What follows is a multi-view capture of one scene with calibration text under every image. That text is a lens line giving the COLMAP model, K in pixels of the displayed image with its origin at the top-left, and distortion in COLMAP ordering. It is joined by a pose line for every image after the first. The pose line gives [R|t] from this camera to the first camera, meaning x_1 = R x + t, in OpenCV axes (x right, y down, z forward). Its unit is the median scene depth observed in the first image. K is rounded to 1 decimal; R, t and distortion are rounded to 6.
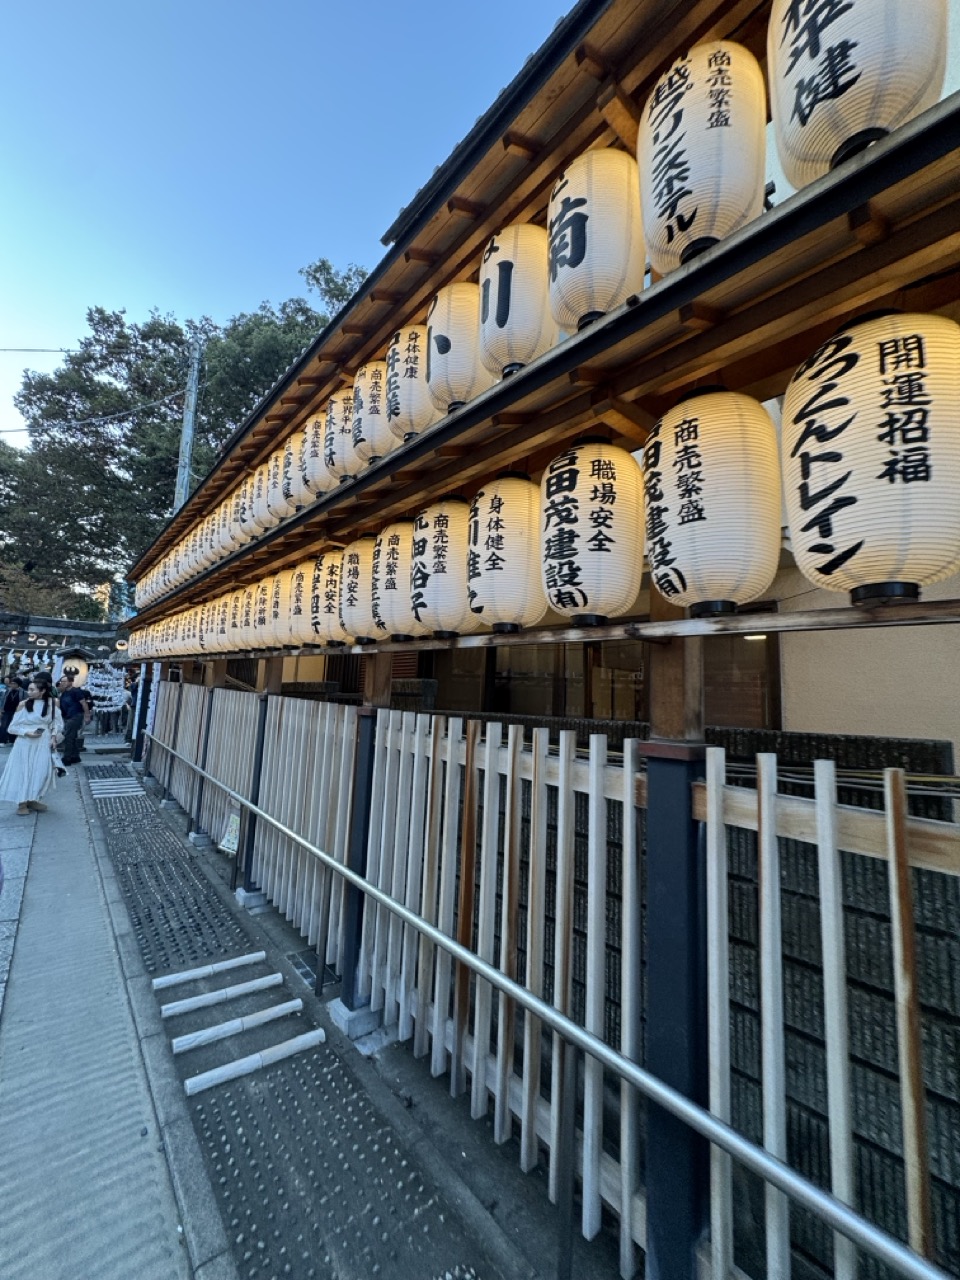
lens RADIAL K [[511.7, 0, 482.7], [0, 511.7, 637.1], [0, 0, 1]] dist [-0.001864, -0.000249]
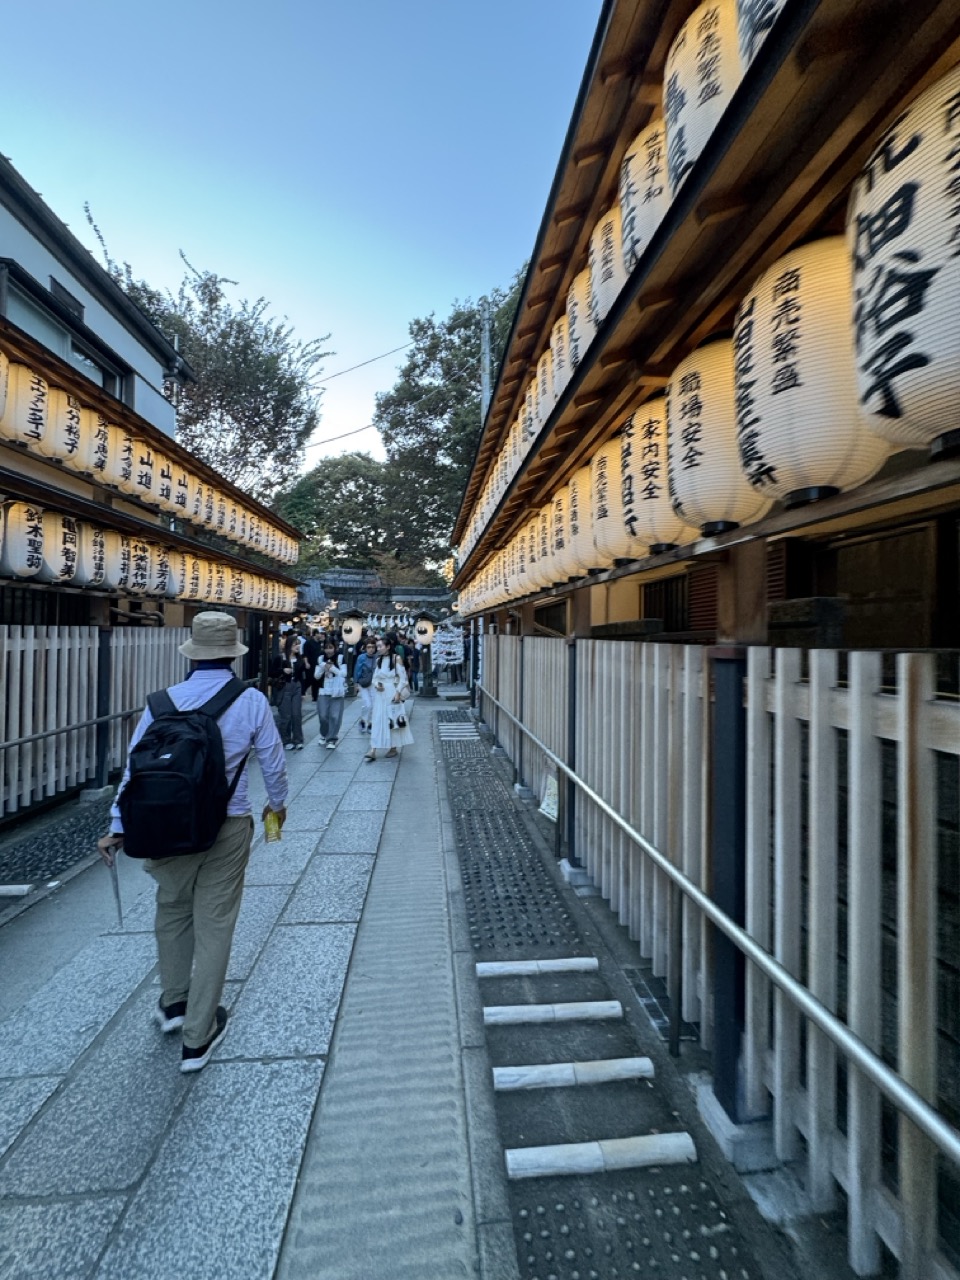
lens RADIAL K [[511.7, 0, 482.6], [0, 511.7, 637.6], [0, 0, 1]] dist [-0.001864, -0.000249]
pose [[0.831163, -0.043485, -0.554325, -0.104118], [0.096849, 0.993020, 0.067317, 0.048050], [0.547529, -0.109637, 0.829573, 0.277084]]
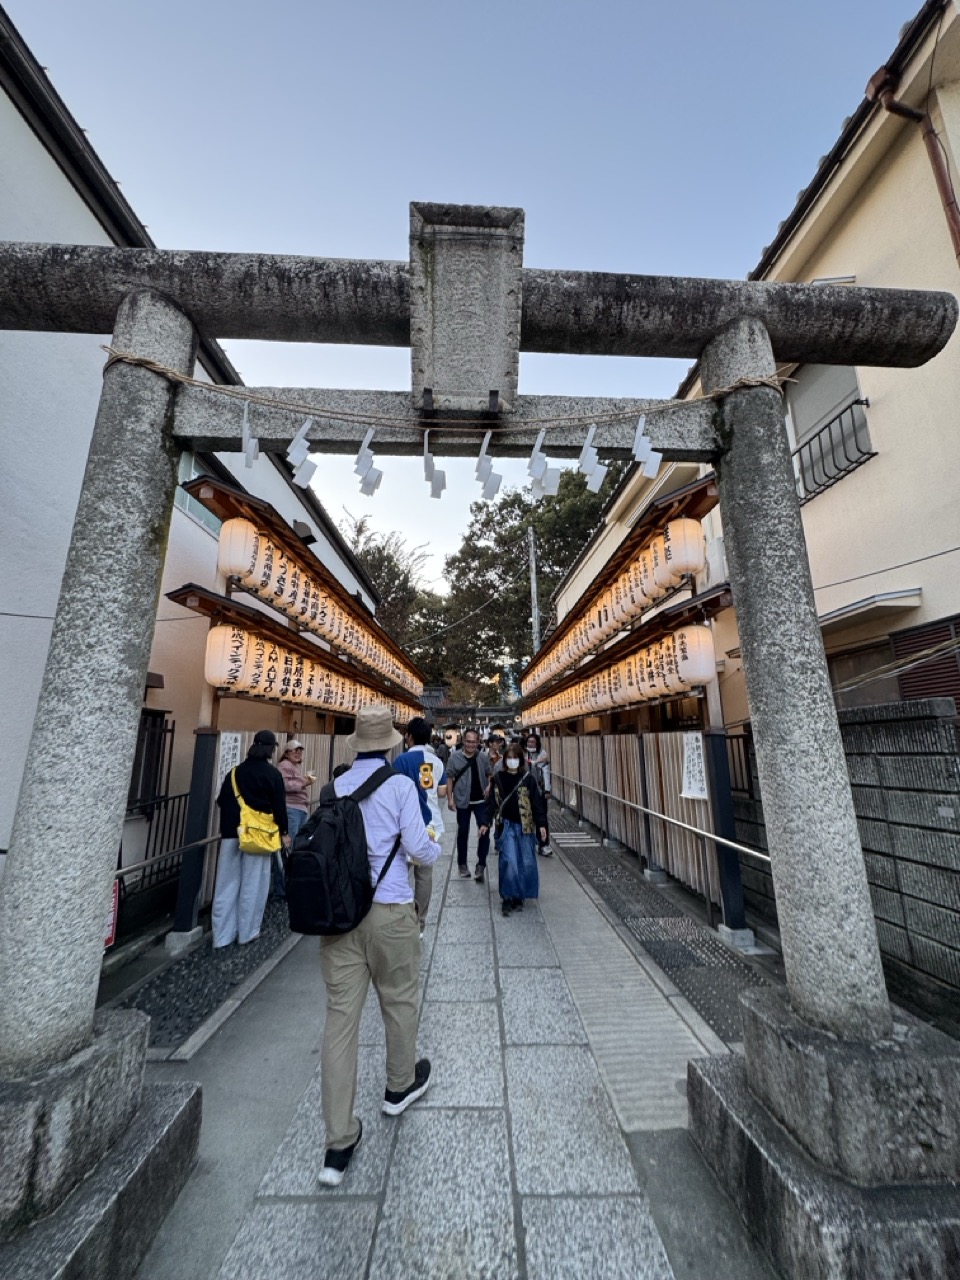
lens RADIAL K [[511.7, 0, 481.8], [0, 511.7, 638.0], [0, 0, 1]] dist [-0.001864, -0.000249]
pose [[0.777548, -0.185535, -0.600829, 0.804521], [0.120904, 0.981764, -0.146702, -0.041860], [0.617091, 0.041425, 0.785801, -1.255290]]
